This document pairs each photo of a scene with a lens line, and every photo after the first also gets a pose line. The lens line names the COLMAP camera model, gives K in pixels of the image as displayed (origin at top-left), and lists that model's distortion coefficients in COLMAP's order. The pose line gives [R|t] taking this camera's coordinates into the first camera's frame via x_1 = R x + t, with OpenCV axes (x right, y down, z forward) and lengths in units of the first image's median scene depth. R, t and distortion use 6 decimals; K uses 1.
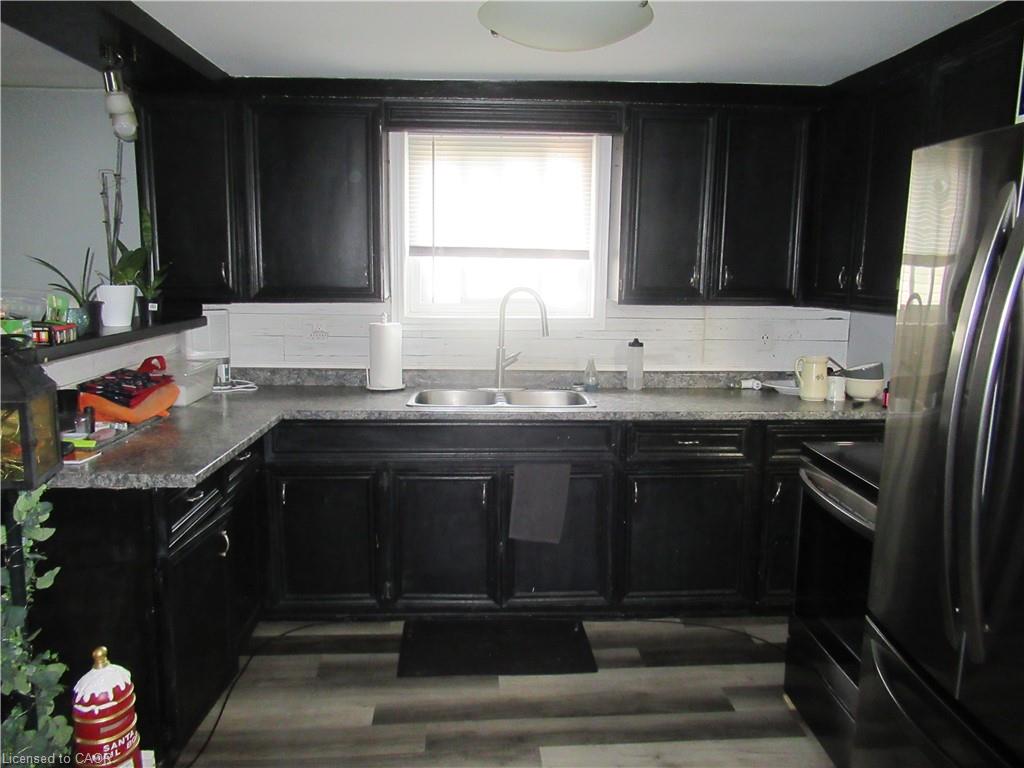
lens RADIAL K [[767.0, 0, 512.0], [0, 767.0, 384.0], [0, 0, 1]] dist [-0.019789, 0.007953]
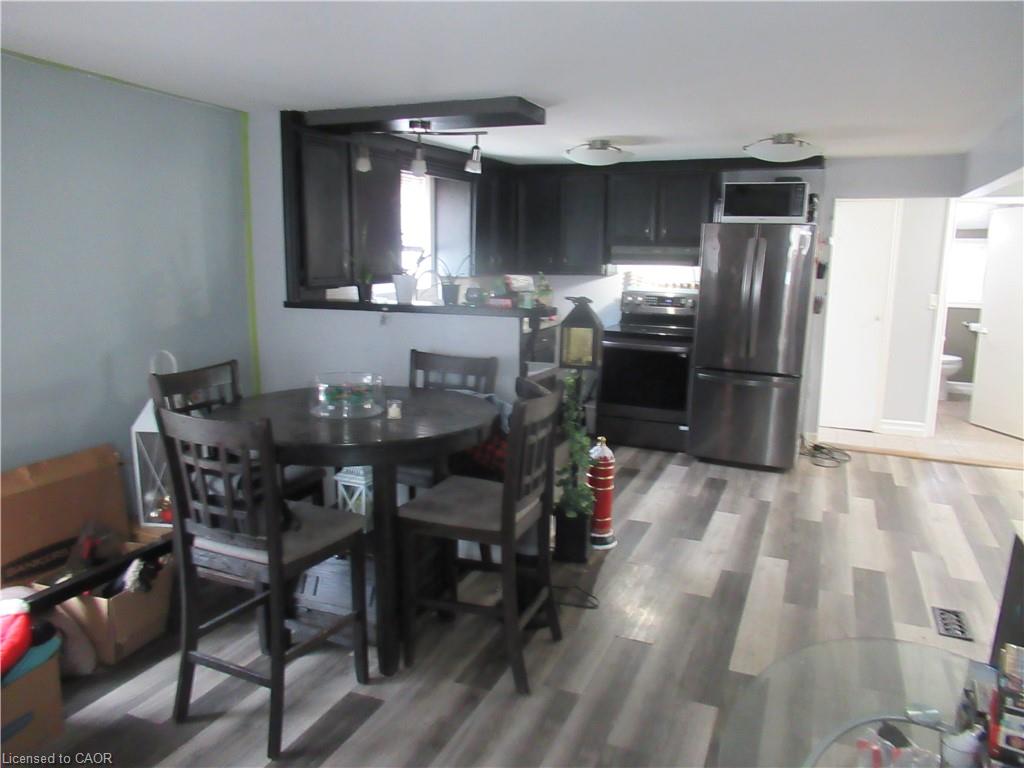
lens RADIAL K [[770.7, 0, 512.0], [0, 770.7, 384.0], [0, 0, 1]] dist [0.004446, 0.000916]
pose [[0.437258, -0.160537, 0.884892, -1.441560], [0.131243, 0.984796, 0.113809, -0.051601], [-0.889708, 0.066372, 0.451679, 0.125165]]
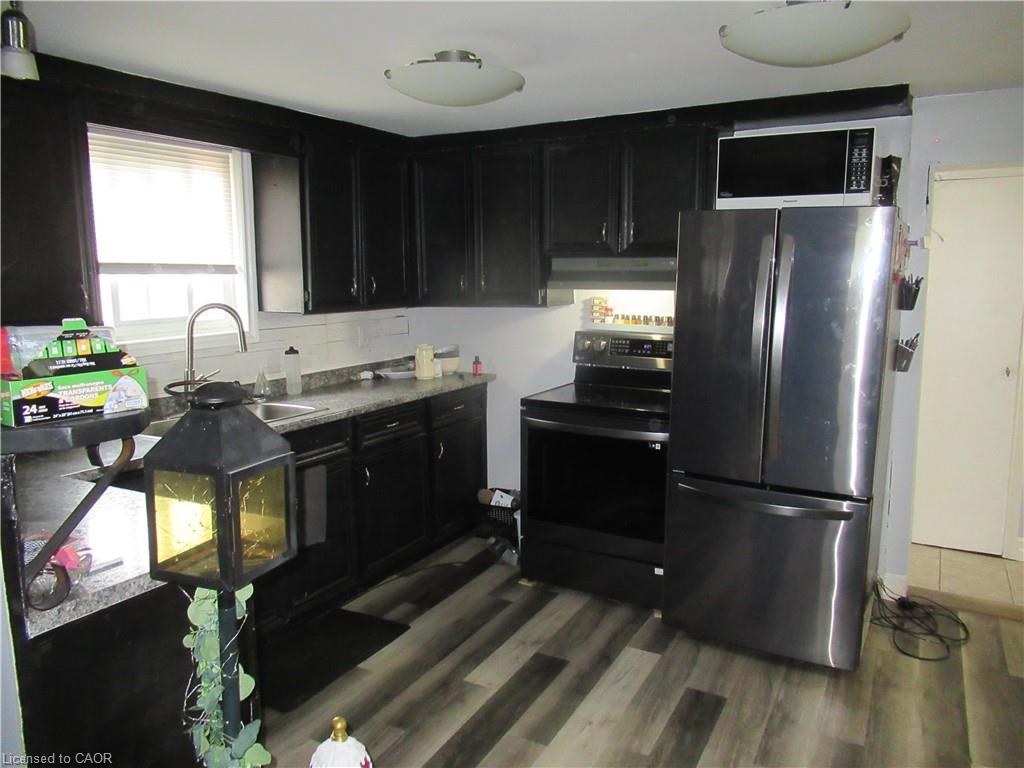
lens RADIAL K [[775.4, 0, 499.5], [0, 775.4, 386.2], [0, 0, 1]] dist [-0.013556, 0.000245]
pose [[0.533524, -0.136859, 0.834639, -0.644122], [0.144642, 0.987048, 0.069391, -0.040611], [-0.833325, 0.083702, 0.546409, 0.181668]]
